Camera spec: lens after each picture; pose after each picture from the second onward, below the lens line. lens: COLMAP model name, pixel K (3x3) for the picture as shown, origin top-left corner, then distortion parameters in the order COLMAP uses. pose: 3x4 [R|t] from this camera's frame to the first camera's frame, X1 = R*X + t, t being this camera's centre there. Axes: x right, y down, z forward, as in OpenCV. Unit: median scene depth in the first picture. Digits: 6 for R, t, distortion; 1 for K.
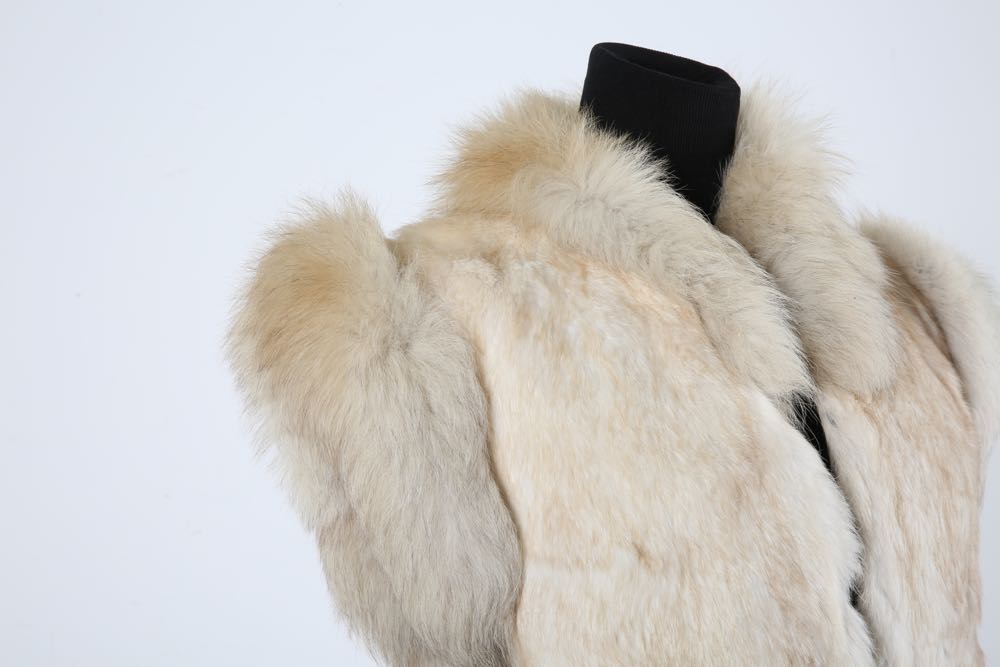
lens RADIAL K [[1855.3, 0, 500.7], [0, 1855.3, 338.4], [0, 0, 1]] dist [0.147210, 0.000000]
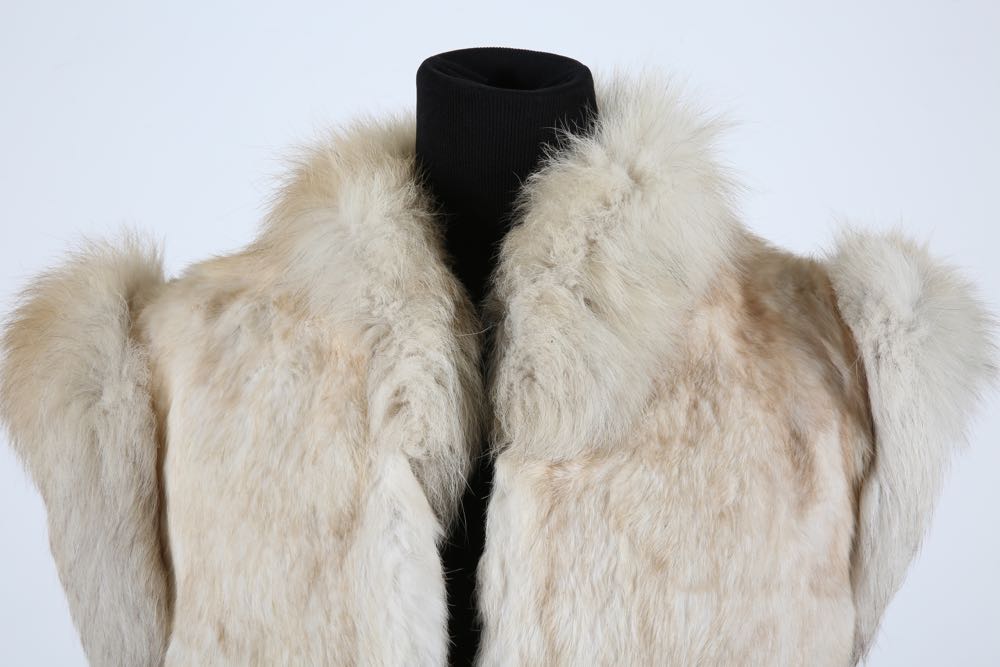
lens RADIAL K [[1855.3, 0, 500.6], [0, 1855.3, 329.9], [0, 0, 1]] dist [0.147210, 0.000000]
pose [[0.840269, -0.003273, -0.542160, 0.655804], [-0.005266, 0.999885, -0.014199, -0.016524], [0.542144, 0.014786, 0.840155, 0.321085]]
